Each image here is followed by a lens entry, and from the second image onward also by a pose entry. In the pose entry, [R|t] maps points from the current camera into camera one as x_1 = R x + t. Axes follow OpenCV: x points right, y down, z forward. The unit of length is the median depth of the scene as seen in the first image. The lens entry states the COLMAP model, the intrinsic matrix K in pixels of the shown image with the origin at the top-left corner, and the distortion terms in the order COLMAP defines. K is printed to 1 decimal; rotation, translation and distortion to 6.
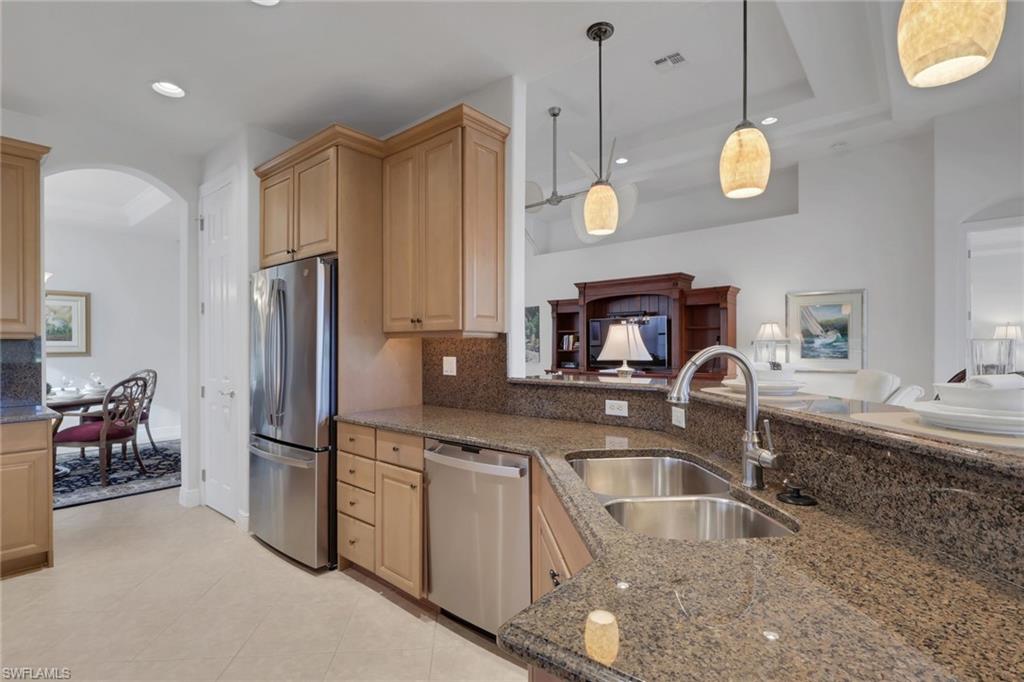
lens RADIAL K [[493.7, 0, 512.4], [0, 493.7, 345.9], [0, 0, 1]] dist [0.001846, 0.000534]
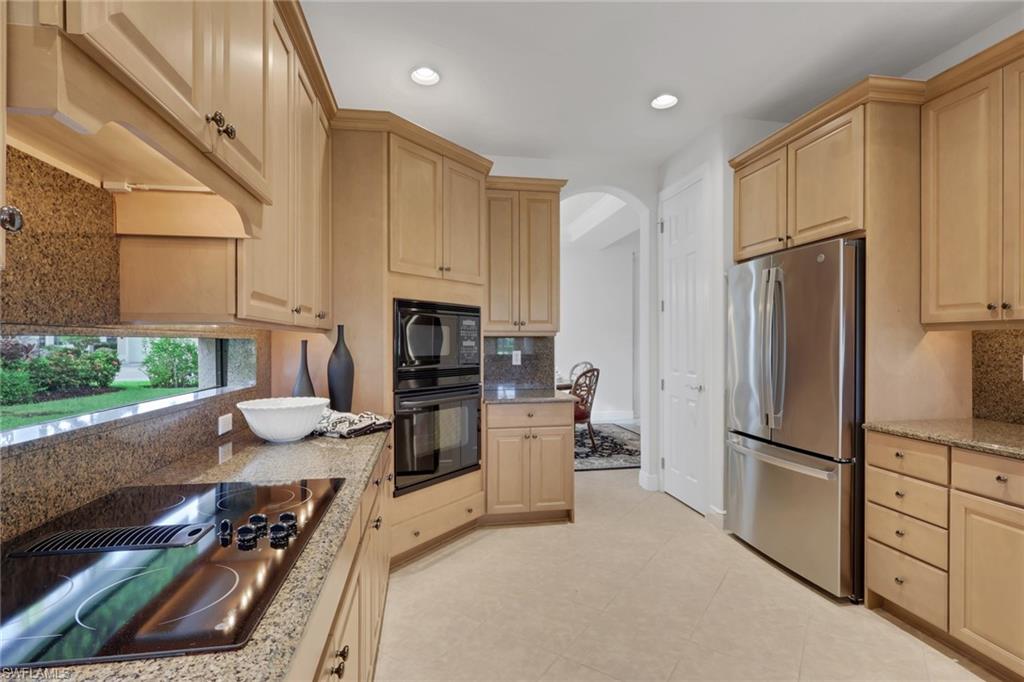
lens RADIAL K [[493.7, 0, 516.0], [0, 493.7, 342.0], [0, 0, 1]] dist [0.001846, 0.000534]
pose [[0.773796, -0.002462, -0.633430, -0.266038], [0.003441, 0.999994, 0.000318, -0.000171], [0.633426, -0.002426, 0.773800, -0.029734]]
